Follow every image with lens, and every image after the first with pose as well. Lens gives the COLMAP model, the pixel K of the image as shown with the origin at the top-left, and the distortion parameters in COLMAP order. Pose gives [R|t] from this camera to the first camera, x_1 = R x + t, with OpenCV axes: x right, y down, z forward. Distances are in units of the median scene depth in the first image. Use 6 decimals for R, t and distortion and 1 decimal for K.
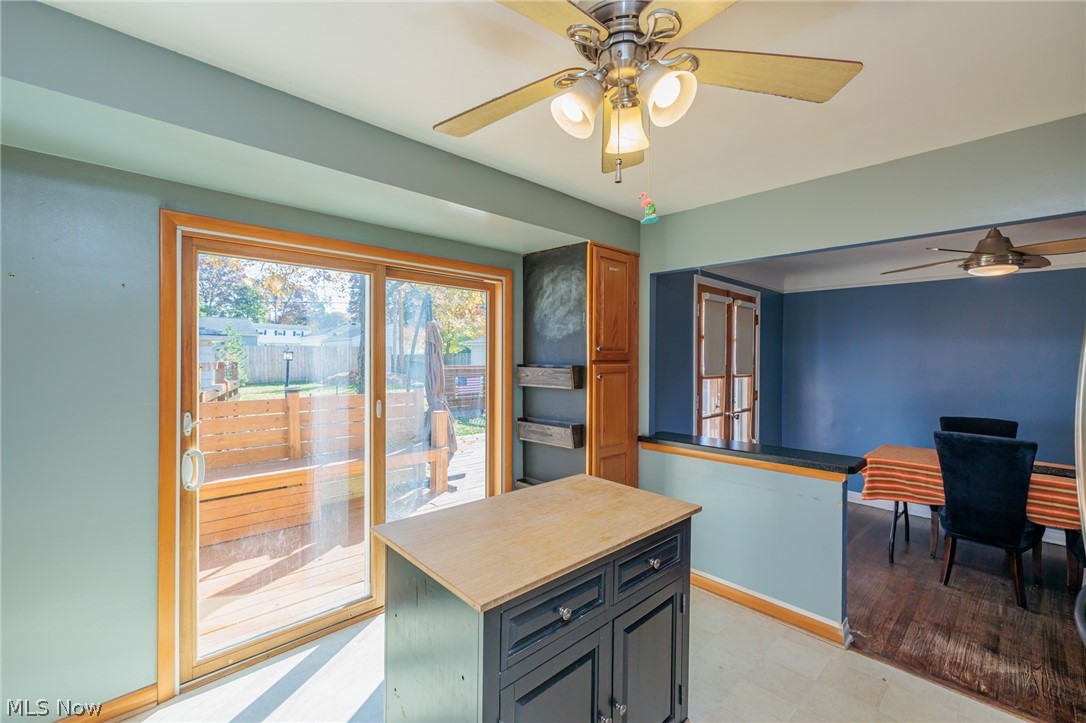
lens RADIAL K [[453.9, 0, 543.0], [0, 453.9, 361.5], [0, 0, 1]] dist [-0.000482, 0.000201]
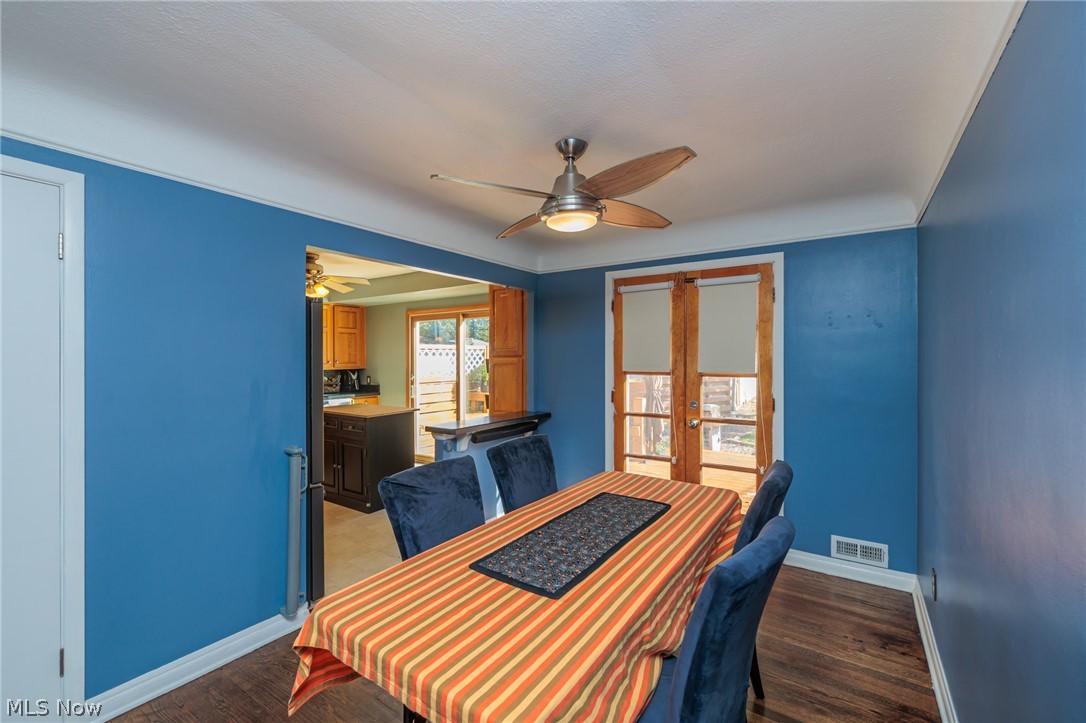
lens RADIAL K [[453.9, 0, 543.0], [0, 453.9, 361.5], [0, 0, 1]] dist [-0.000482, 0.000201]
pose [[0.217585, -0.000734, -0.976041, 1.912144], [-0.006976, 0.999973, -0.002307, 0.023594], [0.976016, 0.007311, 0.217574, 0.918366]]
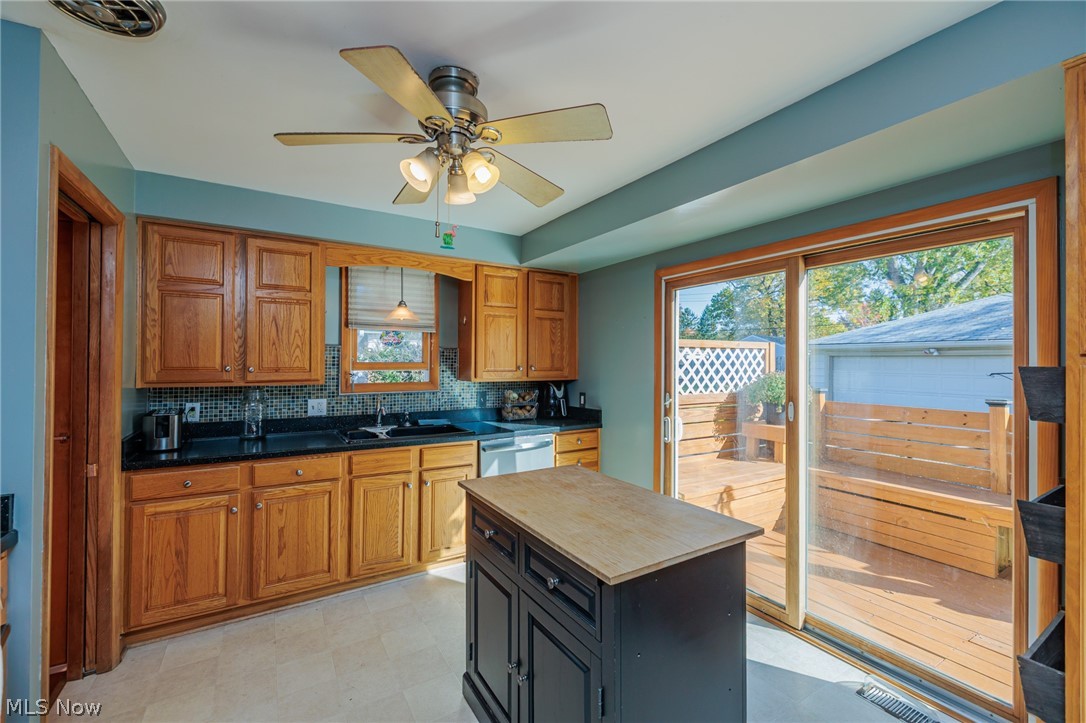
lens RADIAL K [[453.9, 0, 543.0], [0, 453.9, 361.5], [0, 0, 1]] dist [-0.000482, 0.000201]
pose [[-0.204198, -0.010586, -0.978872, 0.658942], [-0.018304, 0.999808, -0.006994, 0.016996], [0.978759, 0.016489, -0.204352, 0.688418]]
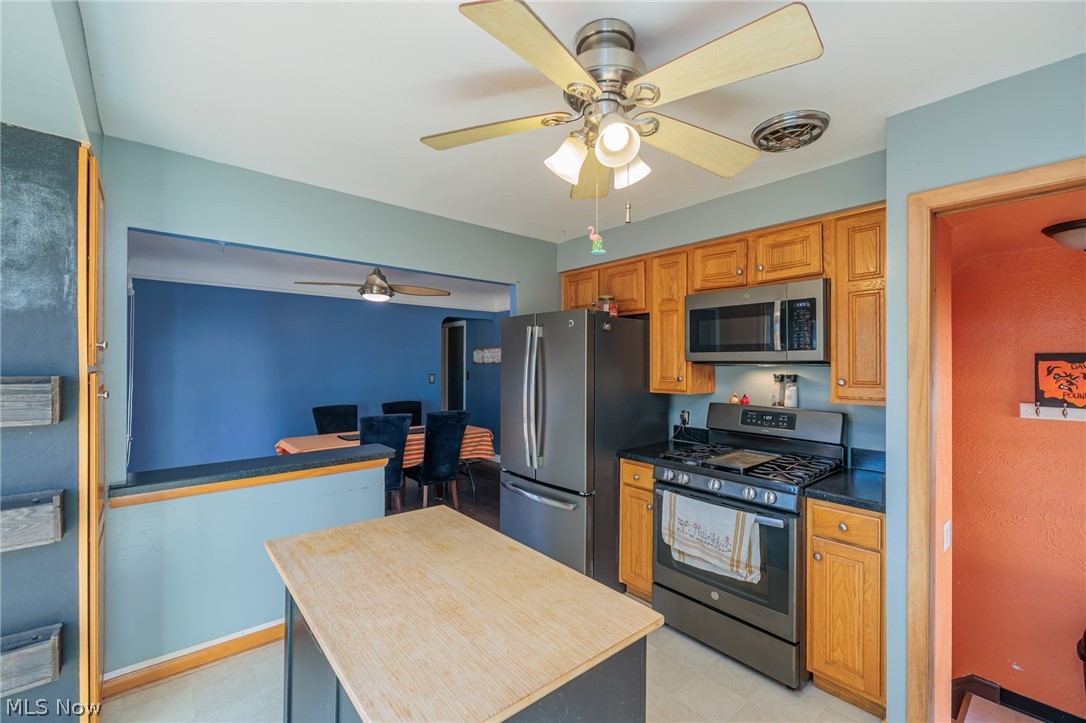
lens RADIAL K [[453.9, 0, 543.0], [0, 453.9, 361.5], [0, 0, 1]] dist [-0.000482, 0.000201]
pose [[0.045986, -0.005645, 0.998926, -0.448007], [0.007077, 0.999961, 0.005325, -0.007736], [-0.998917, 0.006824, 0.046024, 0.482607]]
